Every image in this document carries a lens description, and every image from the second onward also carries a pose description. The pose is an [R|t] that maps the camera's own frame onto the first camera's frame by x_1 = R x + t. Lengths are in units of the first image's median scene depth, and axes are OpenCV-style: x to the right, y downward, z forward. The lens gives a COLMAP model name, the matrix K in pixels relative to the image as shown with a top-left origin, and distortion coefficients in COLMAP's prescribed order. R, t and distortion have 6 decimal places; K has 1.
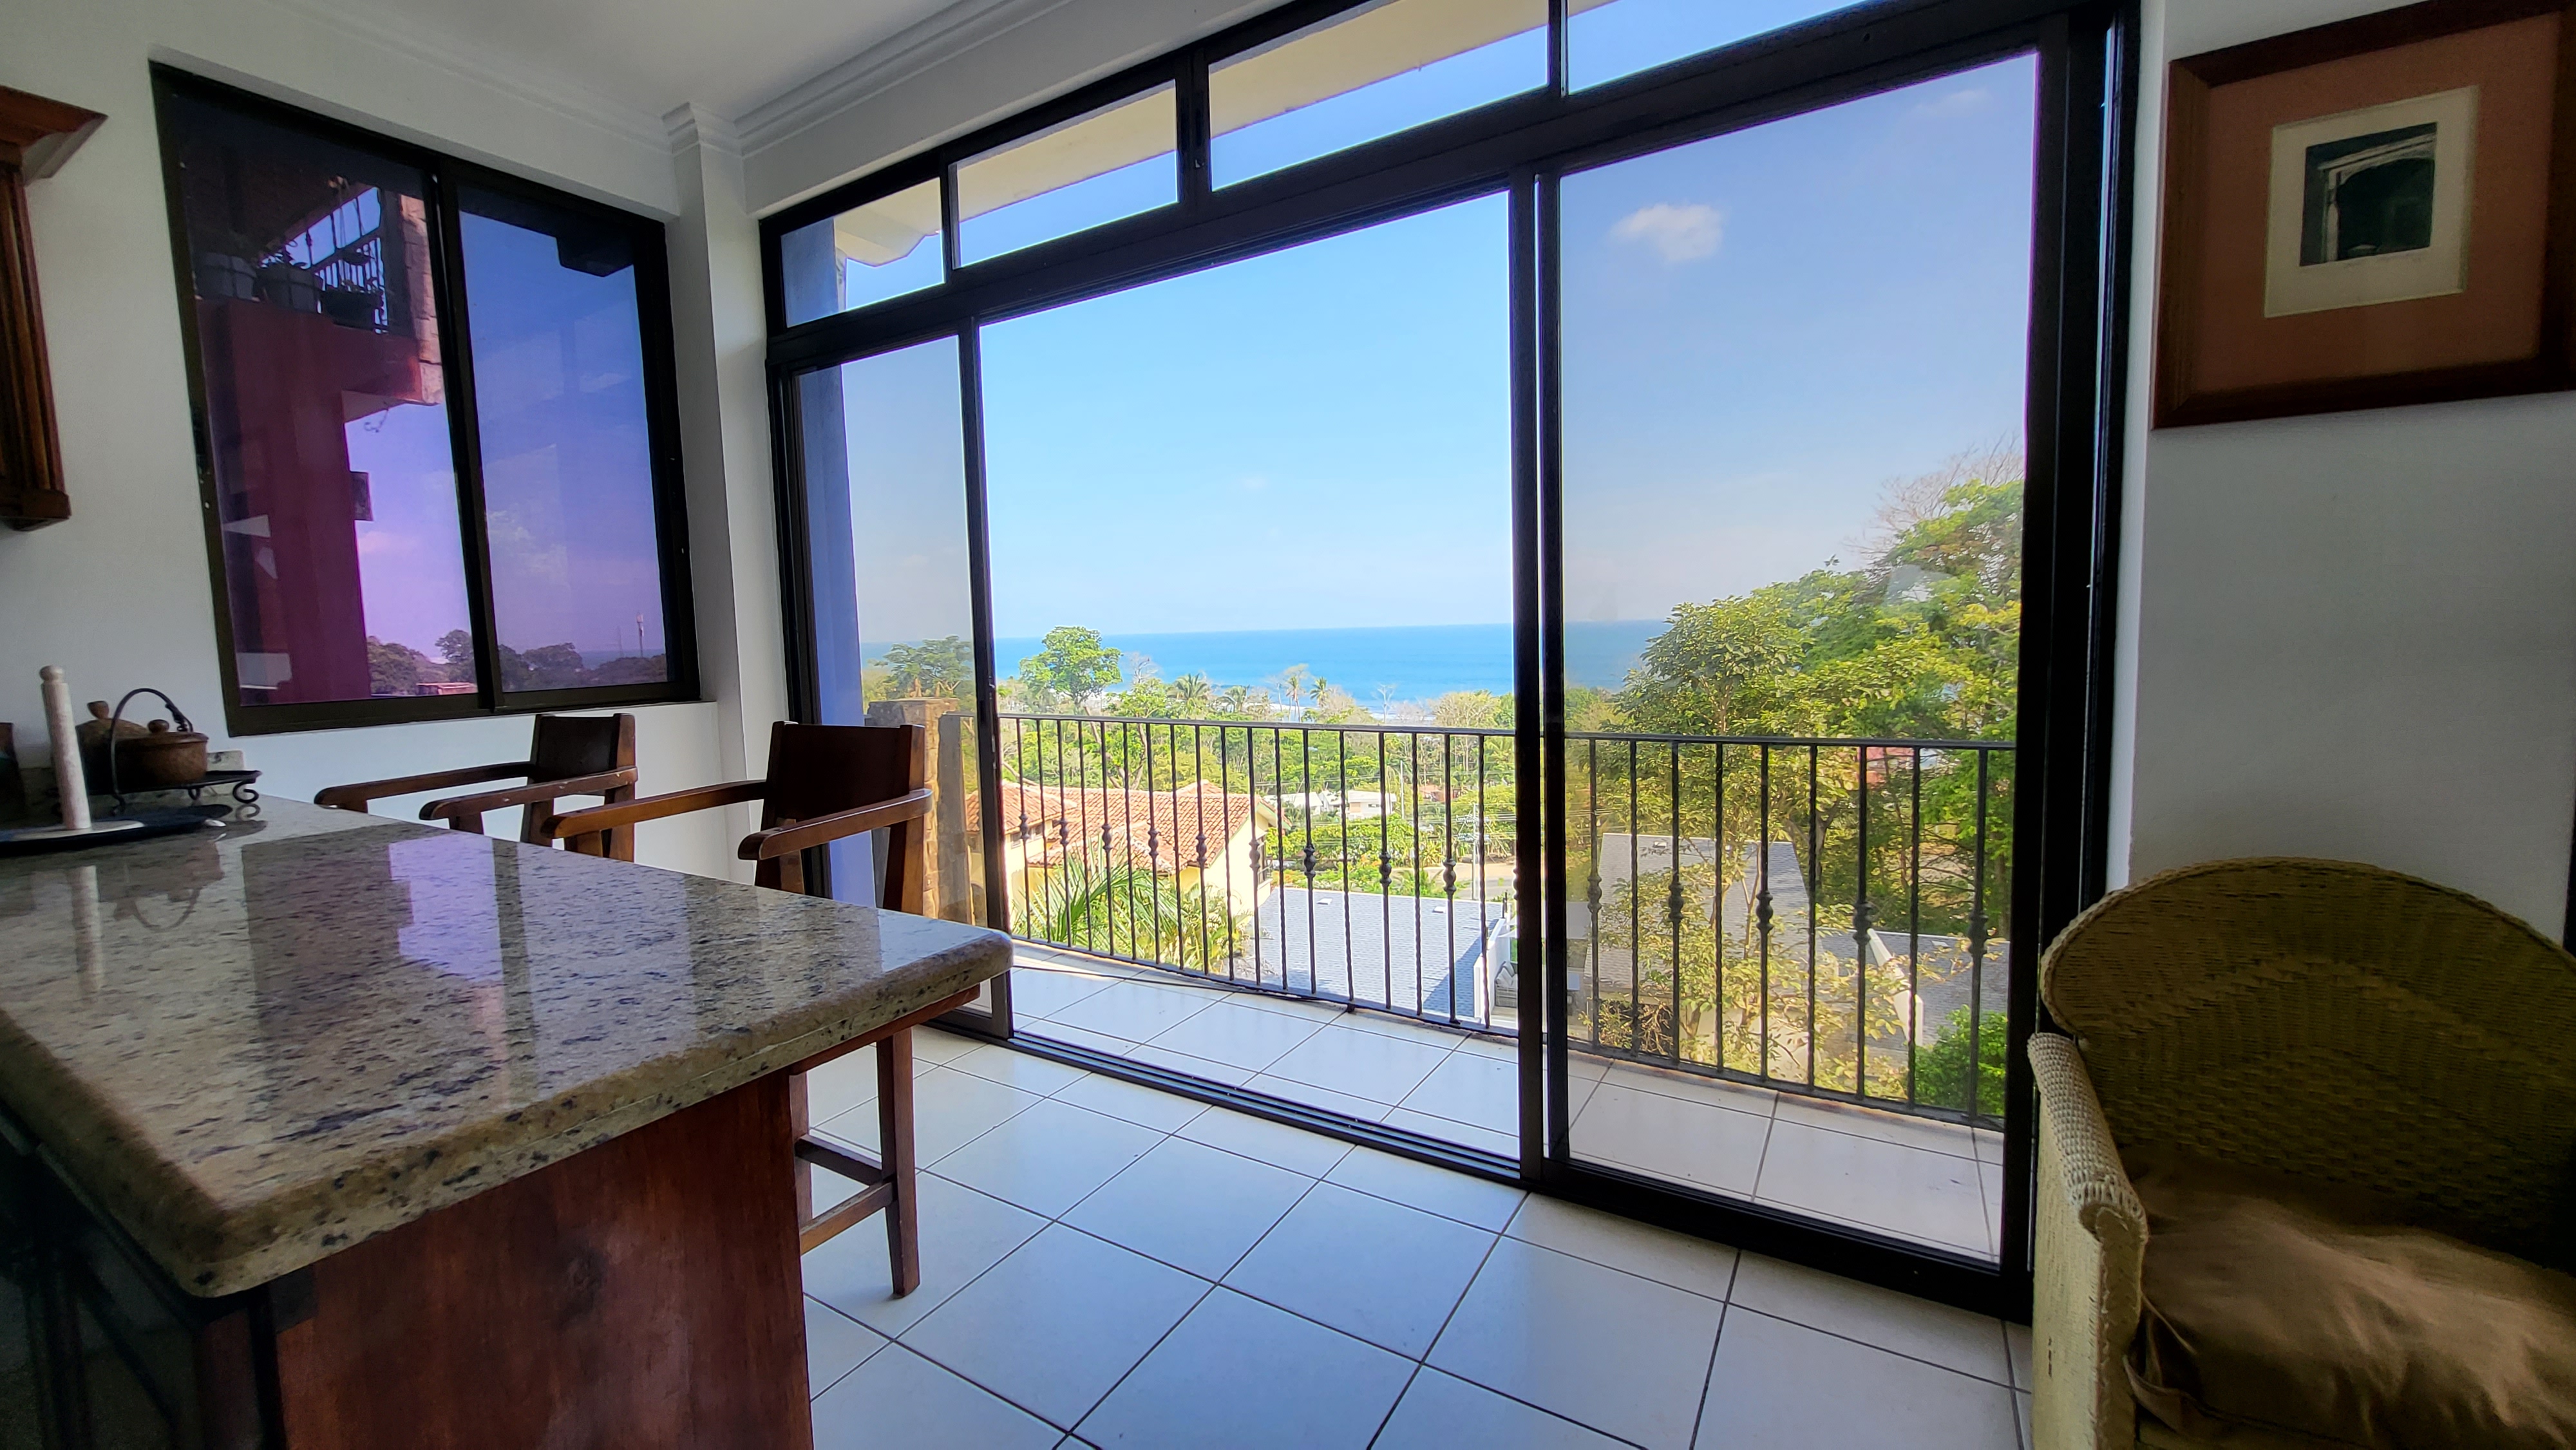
lens RADIAL K [[1007.3, 0, 1267.0], [0, 1007.3, 717.4], [0, 0, 1]] dist [0.007009, 0.000516]
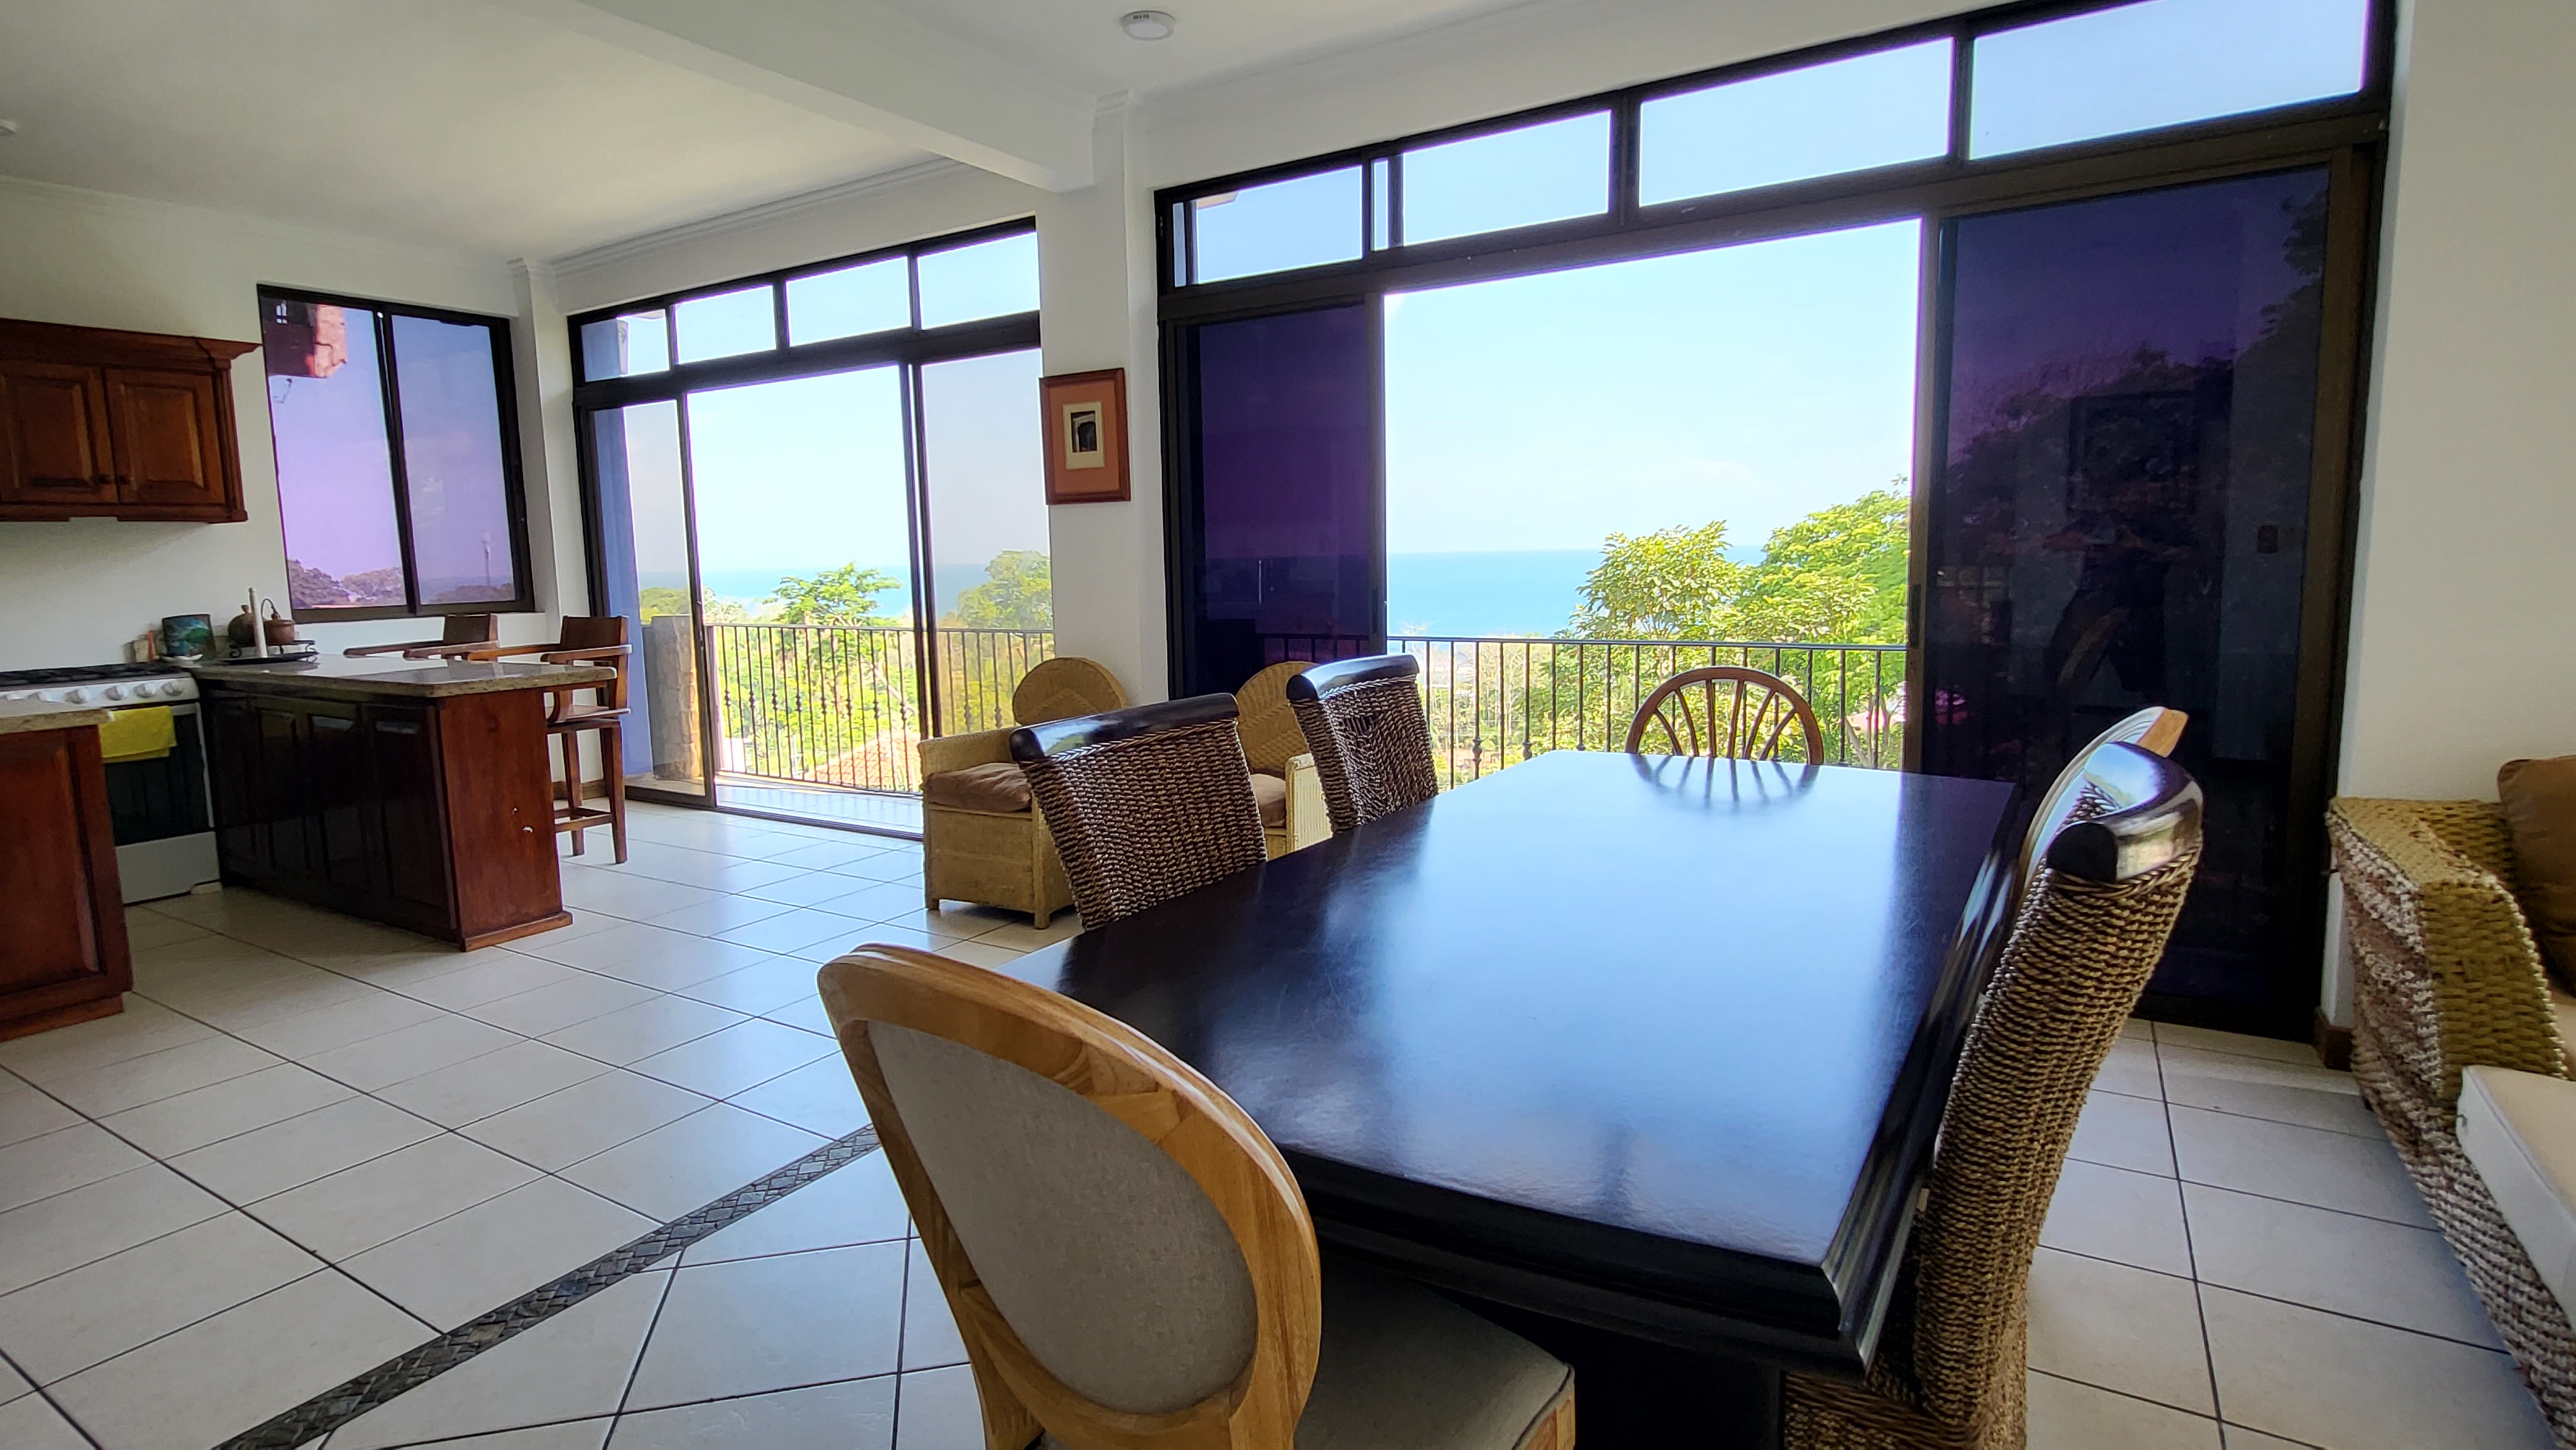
lens RADIAL K [[1278.4, 0, 1289.5], [0, 1278.4, 705.4], [0, 0, 1]] dist [0.006329, 0.000827]
pose [[0.999990, 0.002683, 0.003643, 0.752436], [-0.002787, 0.999584, 0.028710, 0.081408], [-0.003565, -0.028720, 0.999581, -1.247038]]
